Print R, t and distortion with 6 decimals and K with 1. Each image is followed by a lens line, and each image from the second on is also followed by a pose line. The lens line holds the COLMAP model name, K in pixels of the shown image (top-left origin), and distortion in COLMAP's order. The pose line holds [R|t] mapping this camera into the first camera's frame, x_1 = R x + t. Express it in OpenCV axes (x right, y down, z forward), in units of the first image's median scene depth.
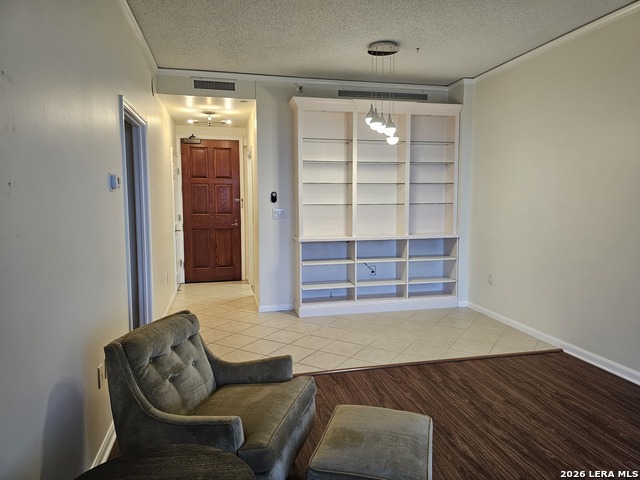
lens RADIAL K [[428.5, 0, 320.0], [0, 428.5, 238.9], [0, 0, 1]] dist [0.051335, -0.032192]
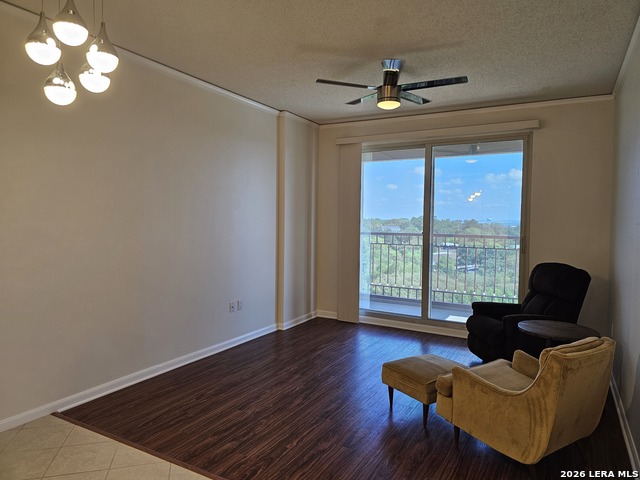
lens RADIAL K [[428.5, 0, 318.7], [0, 428.5, 238.7], [0, 0, 1]] dist [0.051335, -0.032192]
pose [[-0.732813, -0.040714, 0.679211, -0.425839], [0.052365, 0.991873, 0.115954, -0.168373], [-0.678412, 0.120539, -0.724726, 1.507500]]
